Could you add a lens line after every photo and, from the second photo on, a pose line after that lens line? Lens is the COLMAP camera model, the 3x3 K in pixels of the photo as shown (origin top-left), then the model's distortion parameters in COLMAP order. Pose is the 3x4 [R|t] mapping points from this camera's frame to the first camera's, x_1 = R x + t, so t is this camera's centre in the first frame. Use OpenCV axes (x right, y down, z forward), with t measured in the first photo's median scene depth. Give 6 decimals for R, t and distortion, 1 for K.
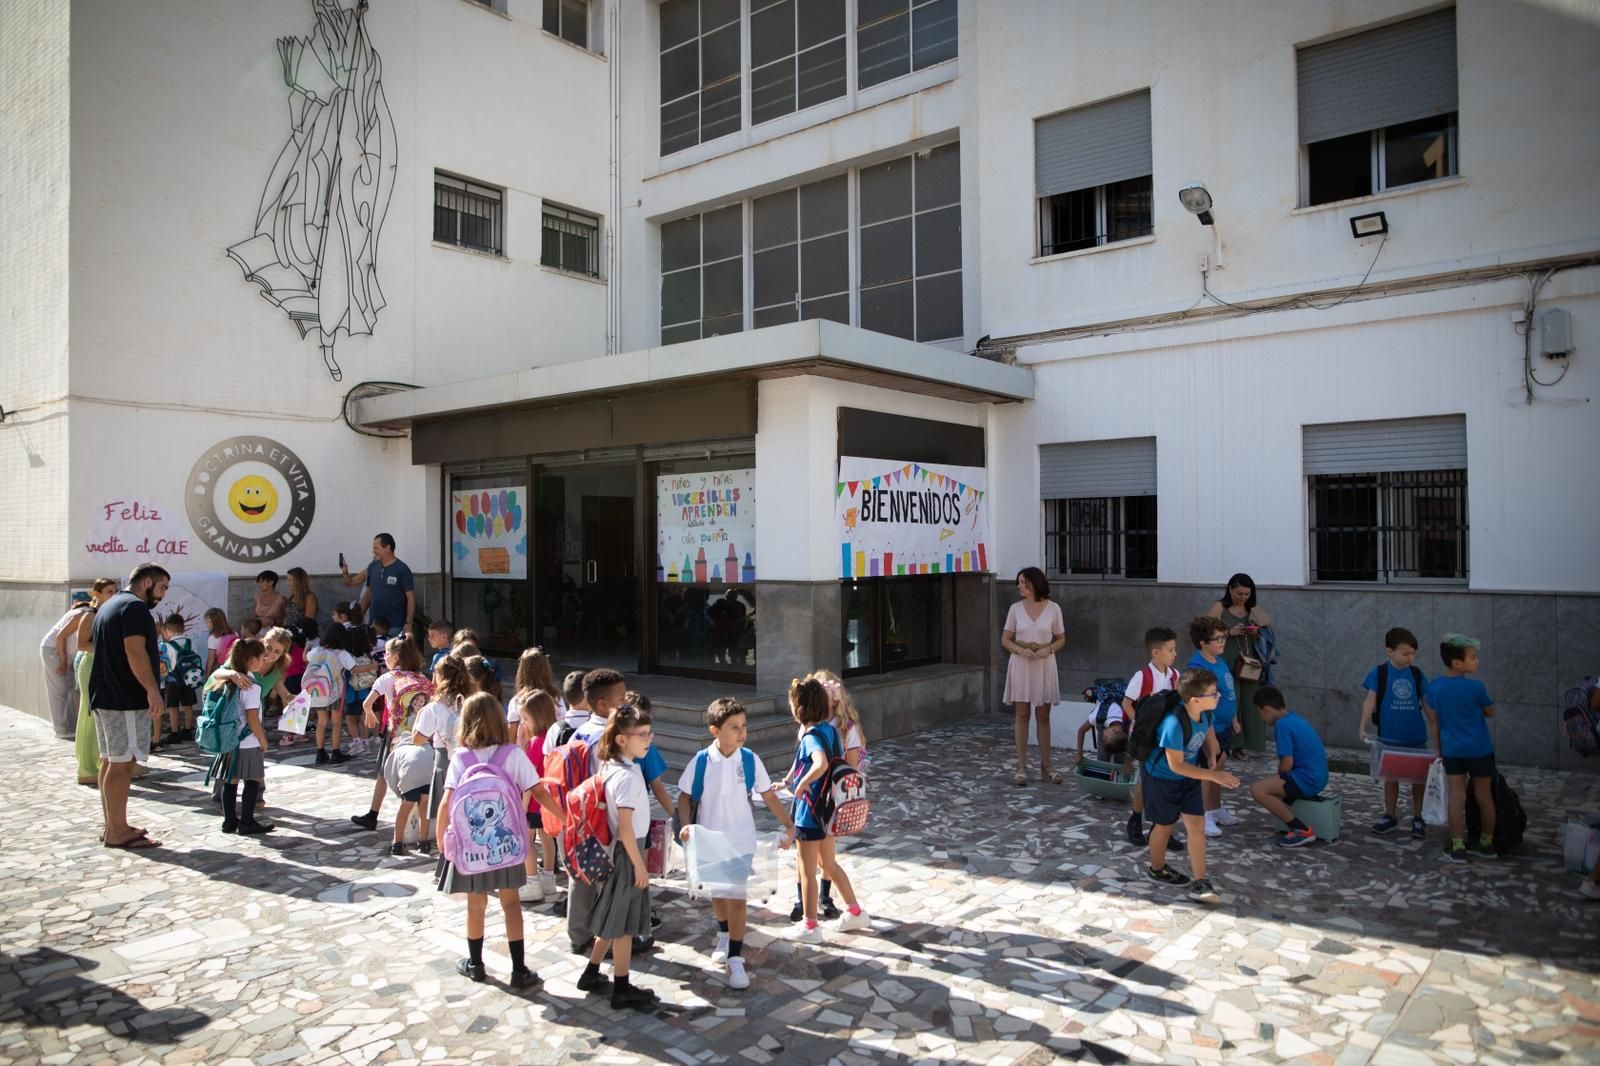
lens RADIAL K [[1076.5, 0, 821.4], [0, 1076.5, 525.8], [0, 0, 1]] dist [-0.004689, 0.003925]
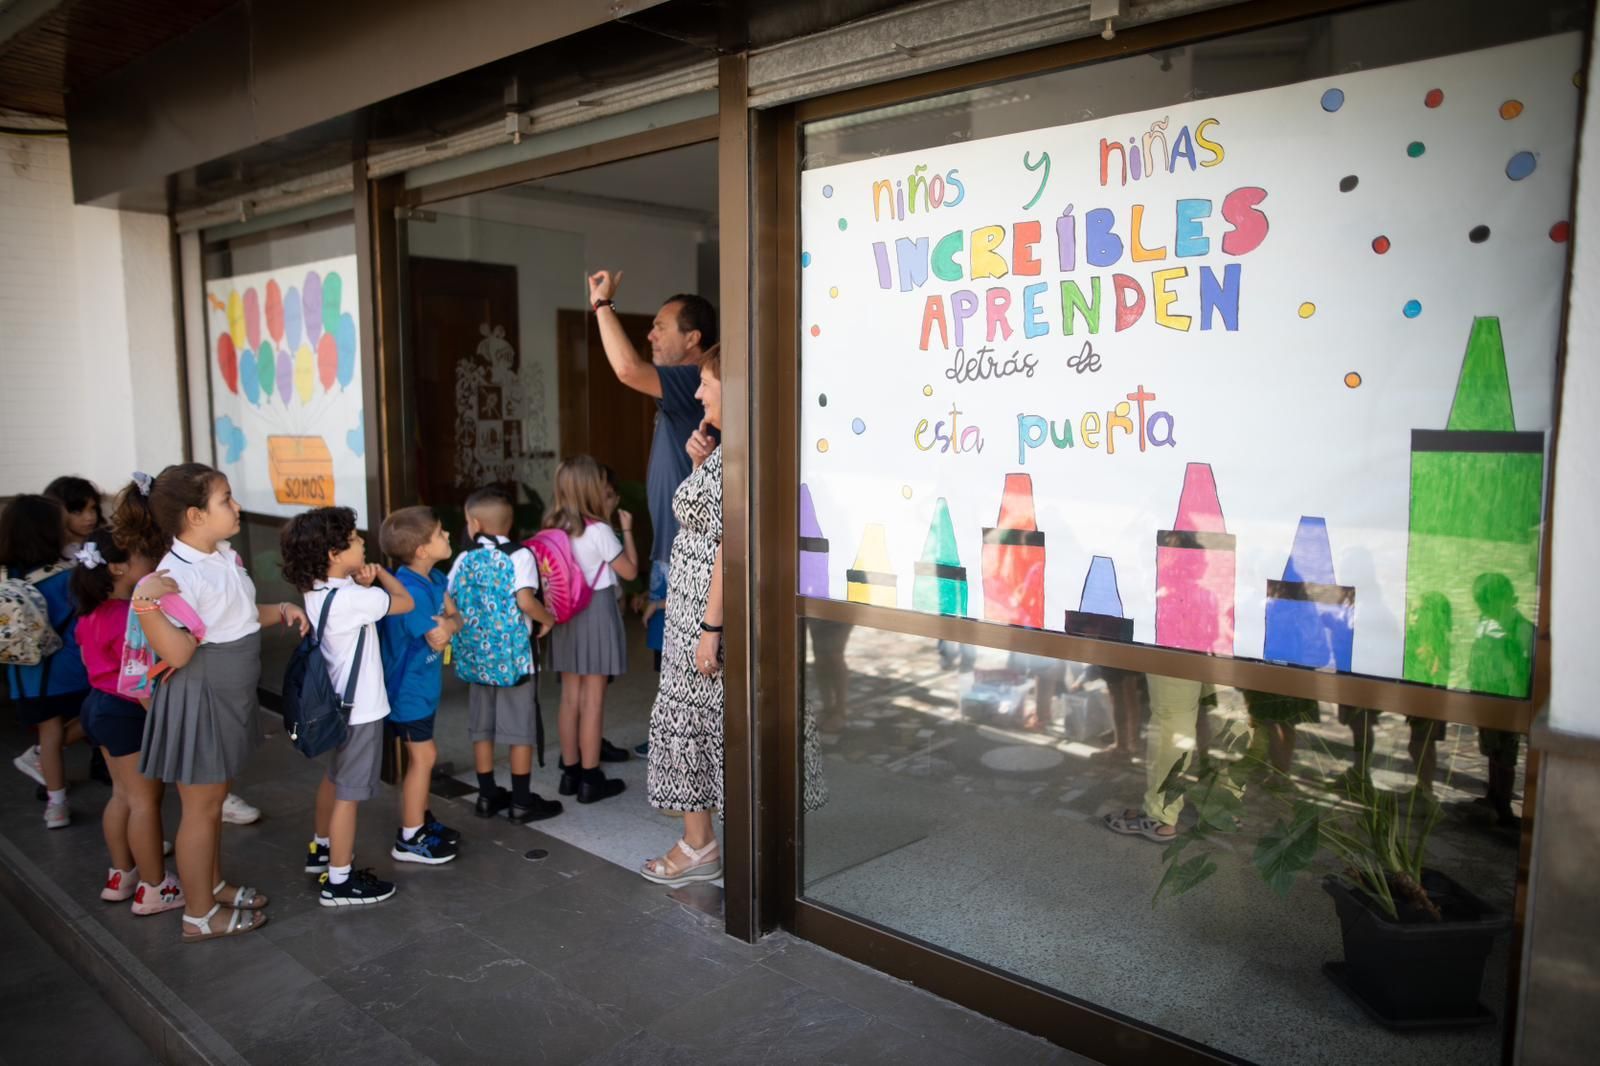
lens RADIAL K [[1112.3, 0, 800.2], [0, 1112.3, 530.7], [0, 0, 1]] dist [-0.026657, -0.000453]
pose [[0.999489, 0.017114, -0.026986, -0.147998], [-0.013509, 0.991615, 0.128521, 0.002796], [0.028959, -0.128091, 0.991340, 0.751045]]
